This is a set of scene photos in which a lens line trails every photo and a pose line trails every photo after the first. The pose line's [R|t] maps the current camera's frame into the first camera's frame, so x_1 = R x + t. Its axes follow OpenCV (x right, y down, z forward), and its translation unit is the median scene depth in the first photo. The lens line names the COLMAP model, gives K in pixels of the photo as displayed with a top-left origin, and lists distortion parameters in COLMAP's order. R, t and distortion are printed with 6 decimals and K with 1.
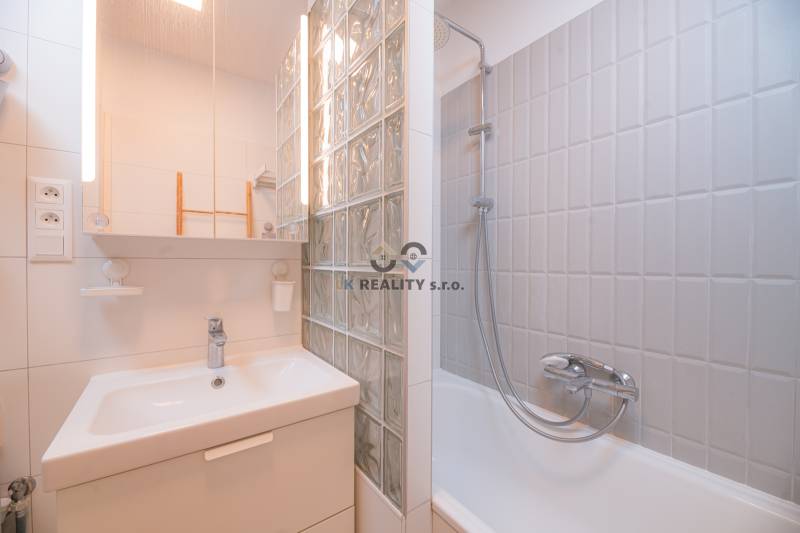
lens RADIAL K [[315.9, 0, 400.0], [0, 315.9, 266.5], [0, 0, 1]] dist [-0.014584, -0.000092]
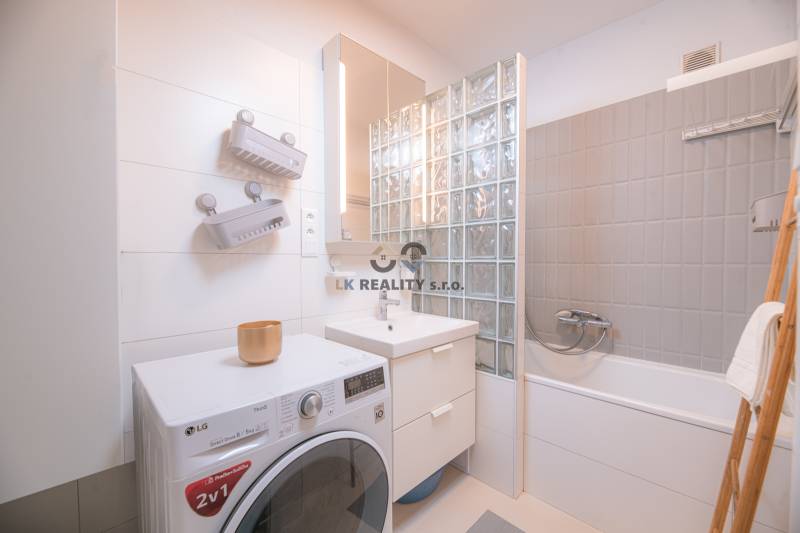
lens RADIAL K [[315.9, 0, 400.0], [0, 315.9, 266.5], [0, 0, 1]] dist [-0.014584, -0.000092]
pose [[0.990009, -0.008152, 0.140772, -0.775501], [0.006757, 0.999923, 0.010386, 0.021079], [-0.140846, -0.009331, 0.989988, -0.700333]]
